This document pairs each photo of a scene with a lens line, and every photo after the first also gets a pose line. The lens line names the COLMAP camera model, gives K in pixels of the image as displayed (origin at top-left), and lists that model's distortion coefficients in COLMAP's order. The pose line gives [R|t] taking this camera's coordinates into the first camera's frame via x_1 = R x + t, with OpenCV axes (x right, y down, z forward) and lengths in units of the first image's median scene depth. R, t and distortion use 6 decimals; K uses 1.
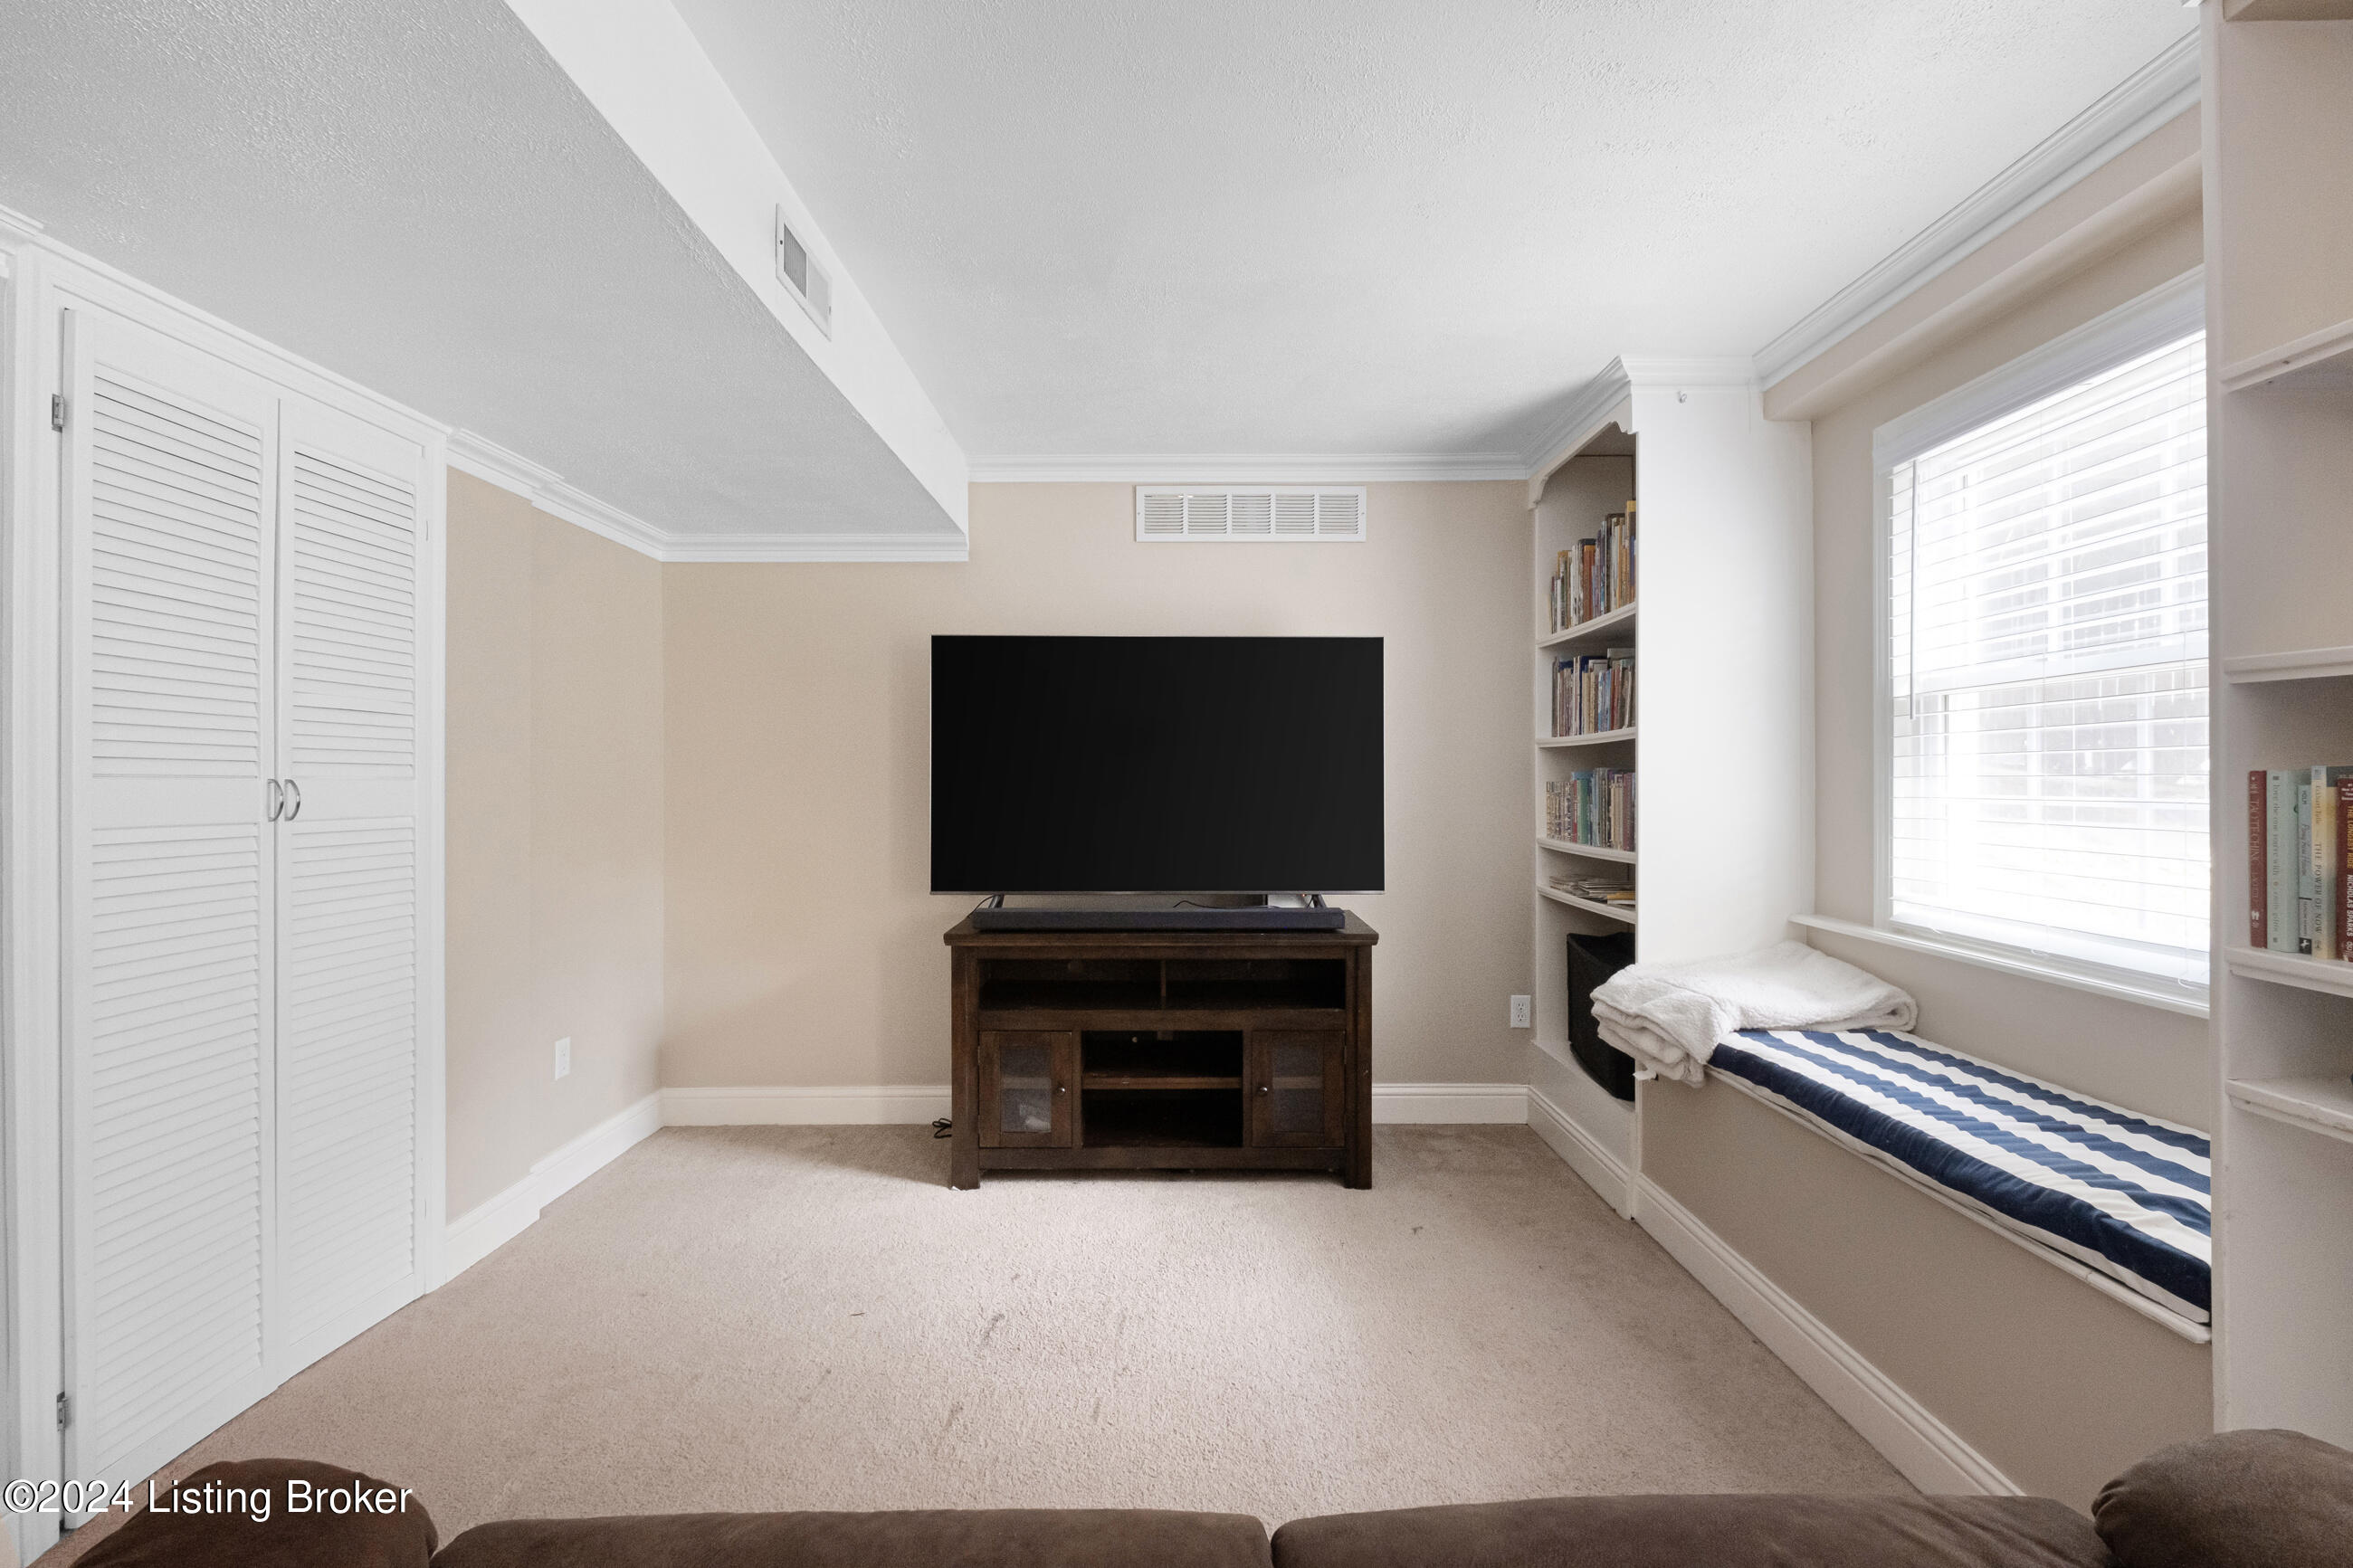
lens RADIAL K [[1019.9, 0, 1161.0], [0, 1019.9, 777.7], [0, 0, 1]] dist [0.002711, -0.004883]
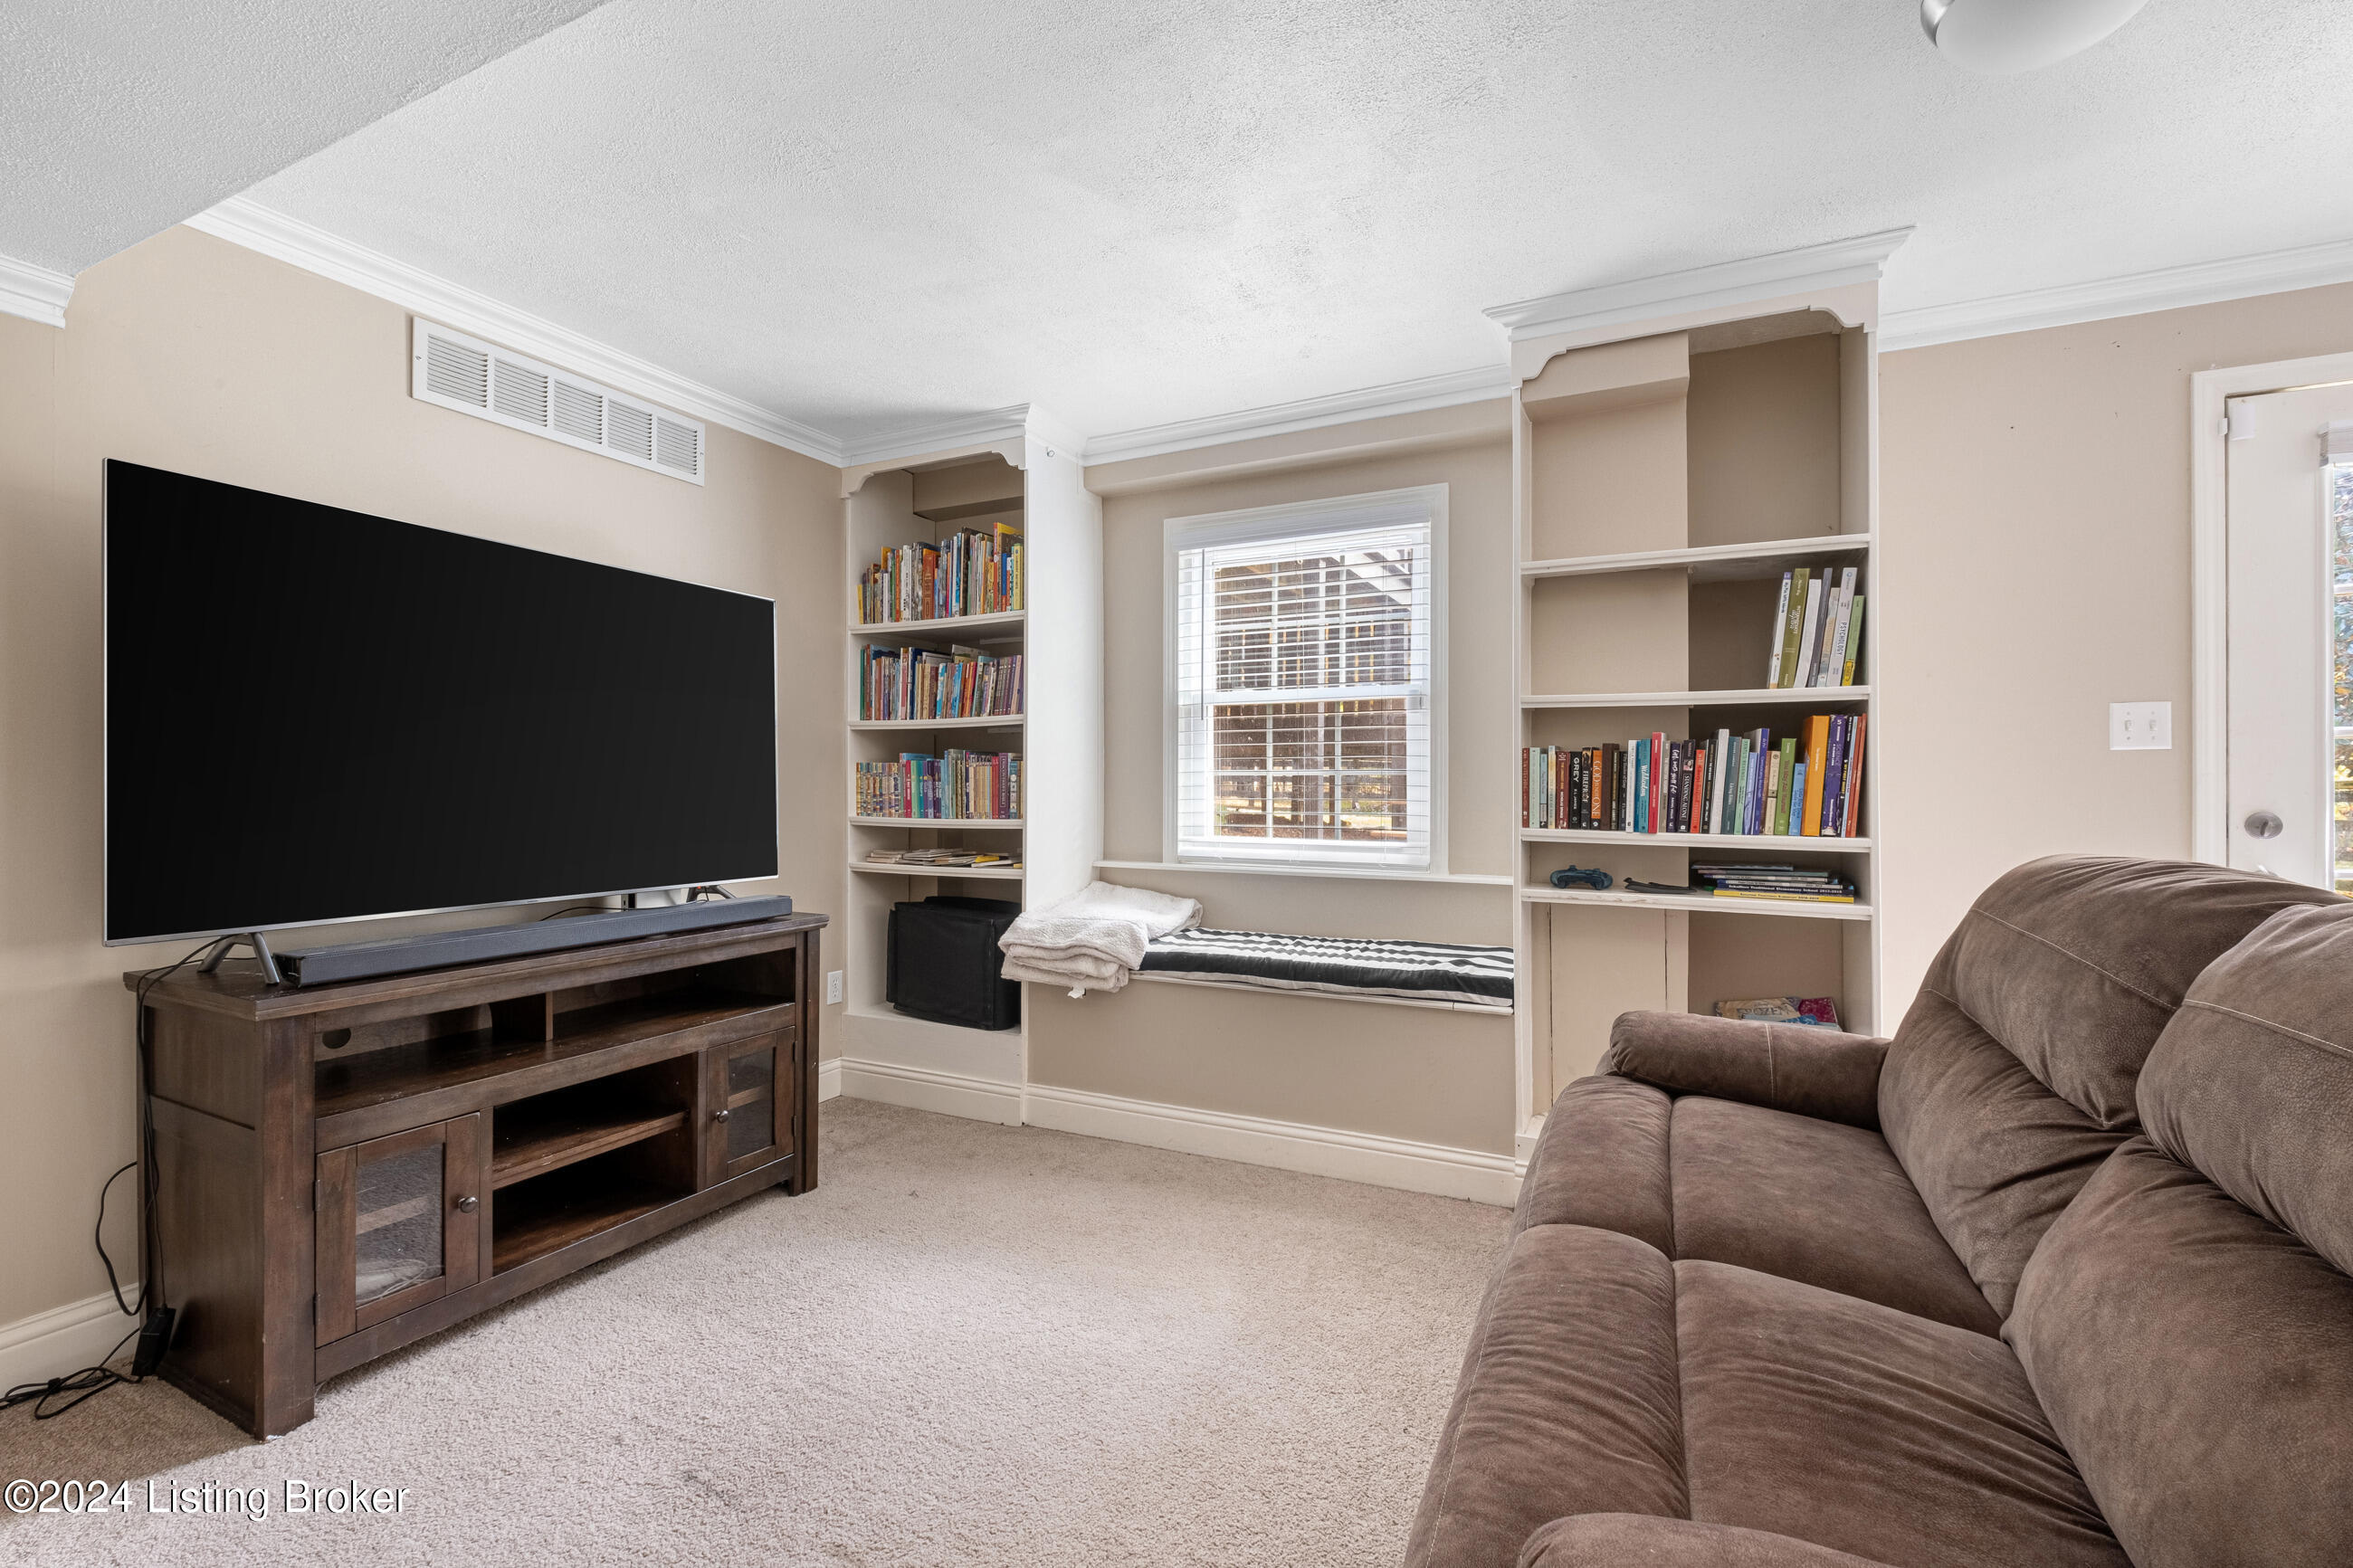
lens RADIAL K [[1019.9, 0, 1186.9], [0, 1019.9, 785.9], [0, 0, 1]] dist [0.002711, -0.004883]
pose [[0.426720, 0.001643, 0.904382, -0.492287], [-0.003346, 0.999994, -0.000239, 0.031321], [-0.904377, -0.002924, 0.426723, 0.284482]]
